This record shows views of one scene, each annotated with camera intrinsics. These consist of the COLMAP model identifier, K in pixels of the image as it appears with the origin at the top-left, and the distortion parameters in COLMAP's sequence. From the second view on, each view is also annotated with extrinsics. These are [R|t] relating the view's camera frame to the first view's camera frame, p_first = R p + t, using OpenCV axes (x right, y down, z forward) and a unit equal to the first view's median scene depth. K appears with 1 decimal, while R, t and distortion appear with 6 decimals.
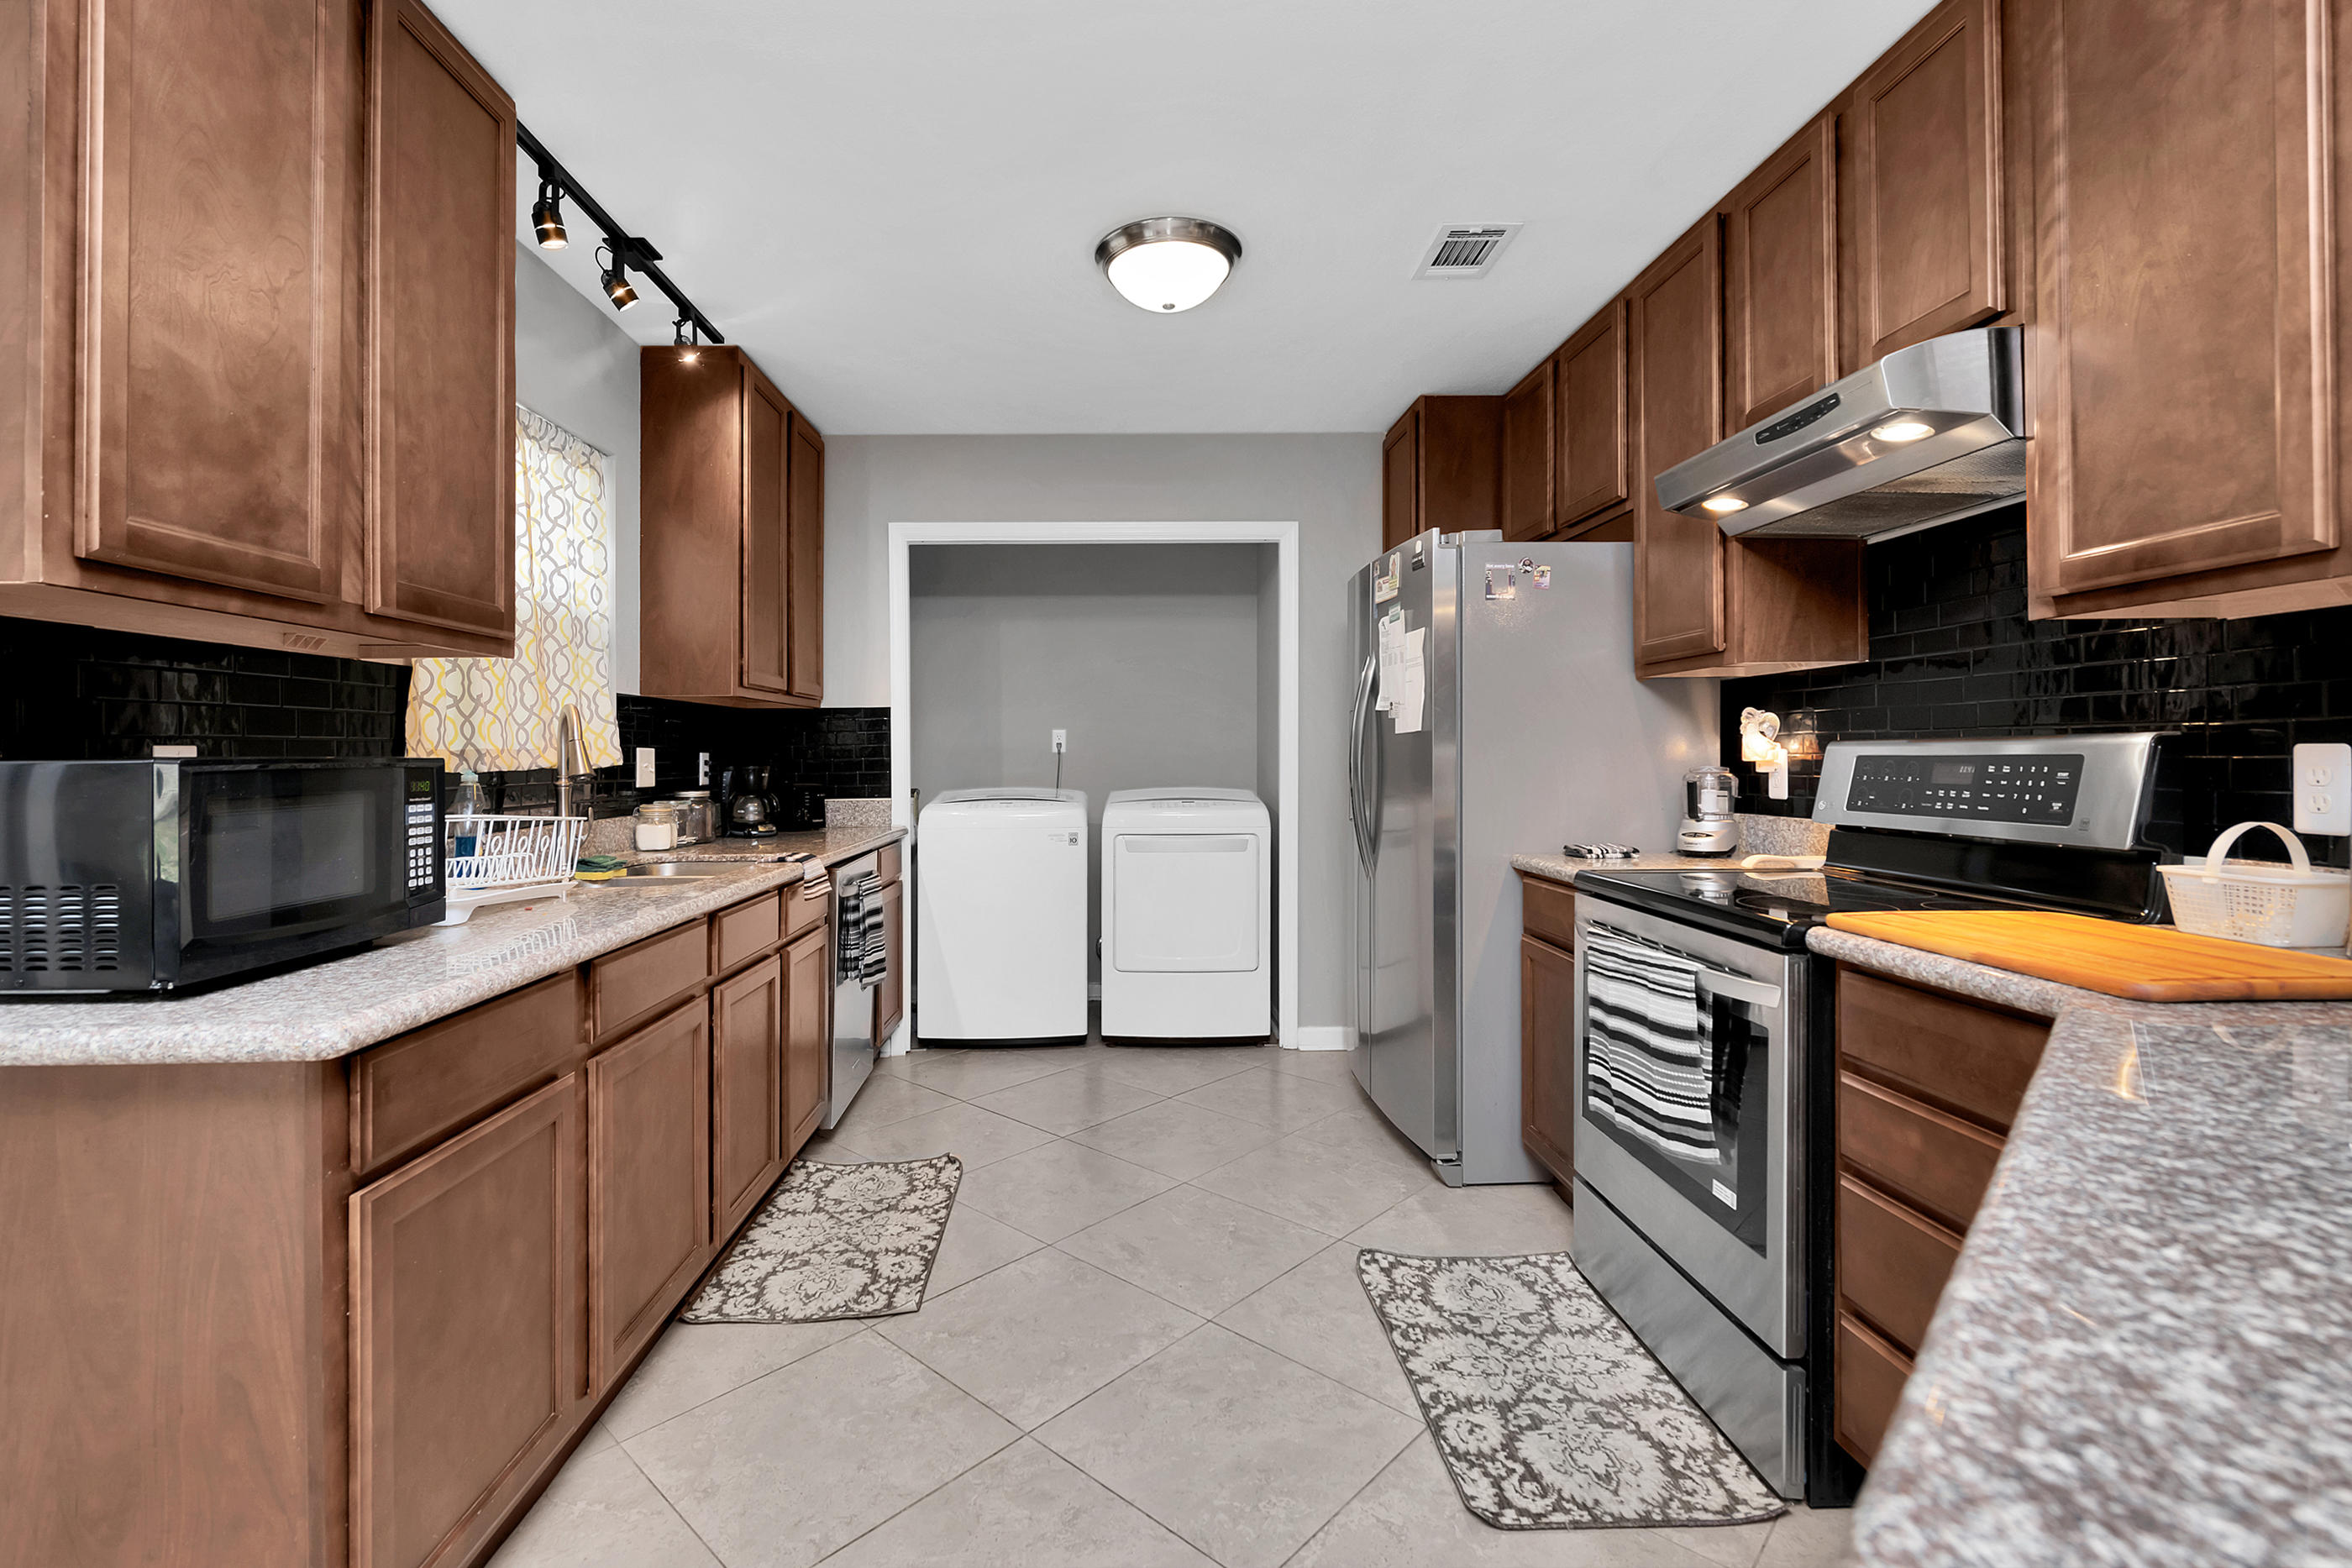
lens RADIAL K [[1055.0, 0, 1123.8], [0, 1055.0, 765.7], [0, 0, 1]] dist [-0.001580, -0.002451]
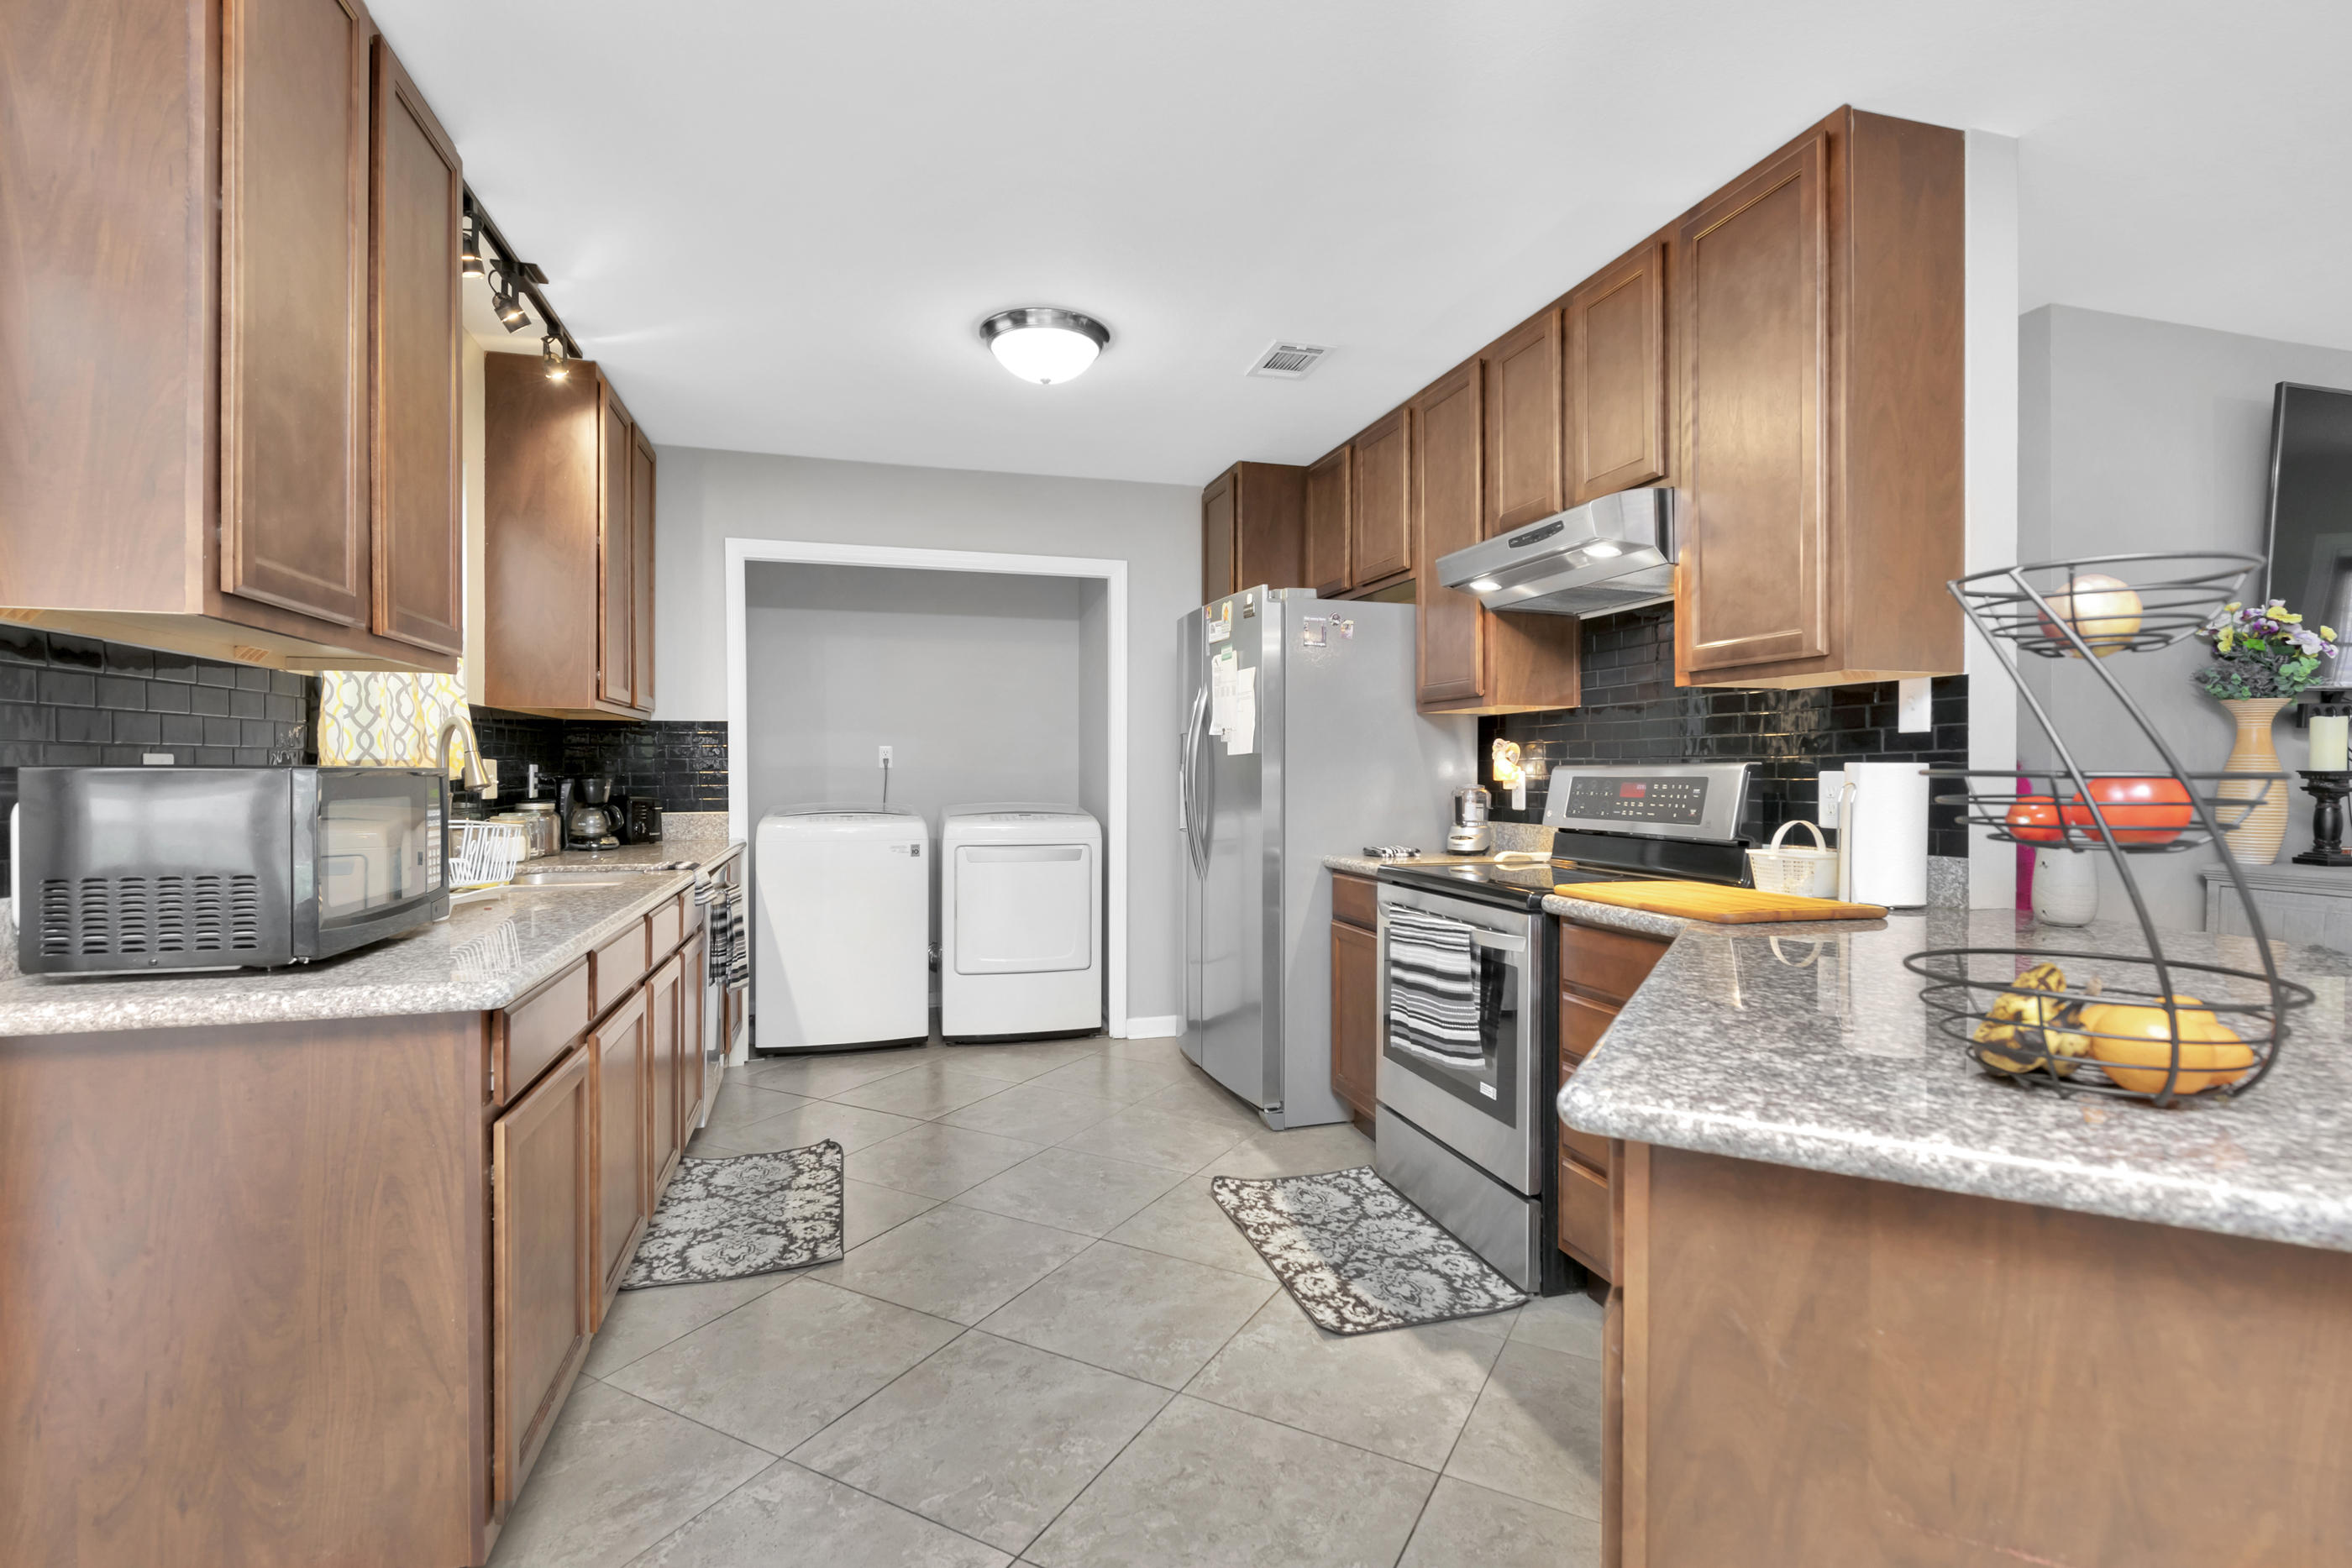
lens RADIAL K [[1055.0, 0, 1161.1], [0, 1055.0, 773.7], [0, 0, 1]] dist [-0.001580, -0.002451]
pose [[0.972279, 0.008717, 0.233661, -0.122055], [-0.006844, 0.999938, -0.008828, 0.001790], [-0.233724, 0.006985, 0.972278, -0.174971]]
